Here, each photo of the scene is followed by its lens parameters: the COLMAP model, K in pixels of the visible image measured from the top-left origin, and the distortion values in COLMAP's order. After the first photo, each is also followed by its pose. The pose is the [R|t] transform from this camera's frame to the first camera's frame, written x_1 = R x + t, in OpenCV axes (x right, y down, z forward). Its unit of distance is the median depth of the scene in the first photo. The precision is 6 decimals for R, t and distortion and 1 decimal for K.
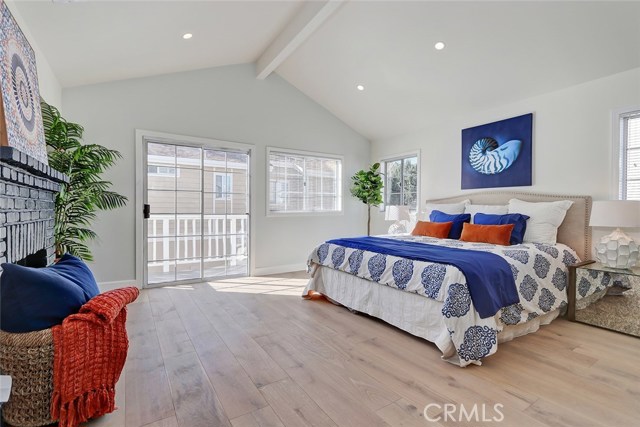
lens RADIAL K [[292.6, 0, 316.8], [0, 292.6, 209.3], [0, 0, 1]] dist [-0.003343, 0.000538]
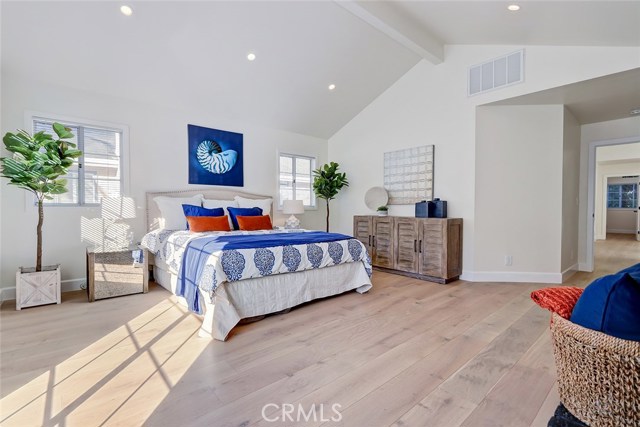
lens RADIAL K [[292.6, 0, 308.7], [0, 292.6, 214.1], [0, 0, 1]] dist [-0.003343, 0.000538]
pose [[-0.127285, -0.034407, 0.991269, -0.848983], [-0.009540, 0.999394, 0.033464, -0.002018], [-0.991820, -0.005197, -0.127536, 1.082792]]
